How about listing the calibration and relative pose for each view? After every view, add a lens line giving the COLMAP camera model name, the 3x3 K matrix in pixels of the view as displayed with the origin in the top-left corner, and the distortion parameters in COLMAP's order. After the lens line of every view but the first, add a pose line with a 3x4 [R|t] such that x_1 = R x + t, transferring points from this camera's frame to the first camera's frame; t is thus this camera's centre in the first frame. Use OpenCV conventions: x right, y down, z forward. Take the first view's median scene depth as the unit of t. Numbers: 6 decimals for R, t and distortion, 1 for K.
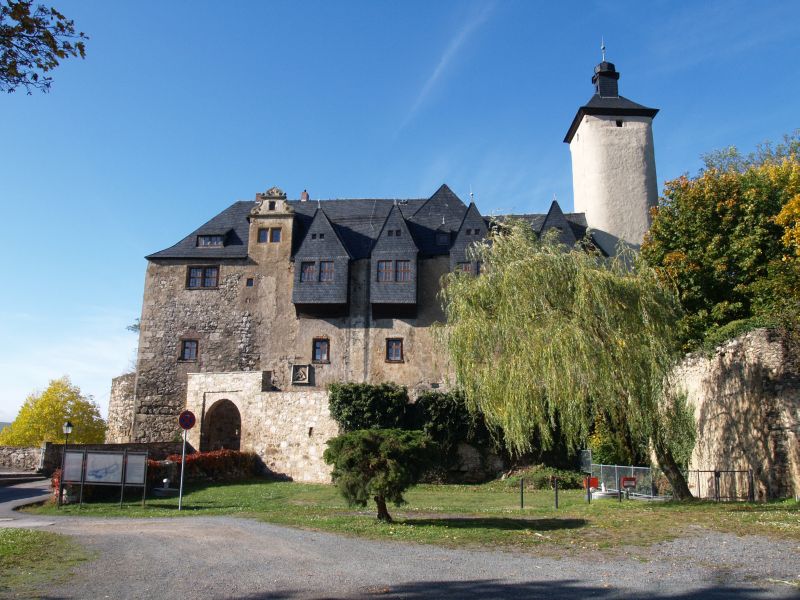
lens RADIAL K [[647.6, 0, 395.5], [0, 647.6, 297.9], [0, 0, 1]] dist [-0.127838, 0.073872]
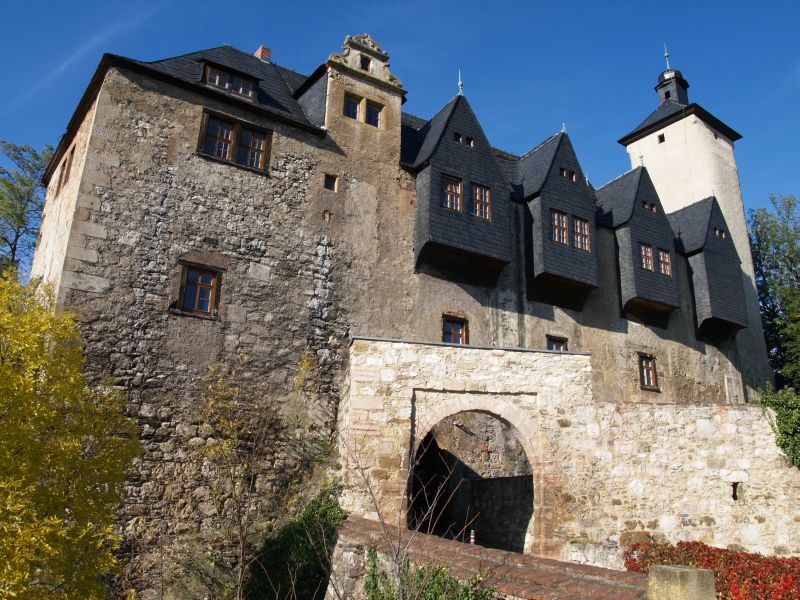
lens RADIAL K [[647.6, 0, 395.5], [0, 647.6, 297.9], [0, 0, 1]] dist [-0.127838, 0.073872]
pose [[0.802193, 0.195400, 0.564186, -0.457429], [-0.147670, 0.980506, -0.129622, 0.123001], [-0.578516, 0.020669, 0.815409, 0.574829]]
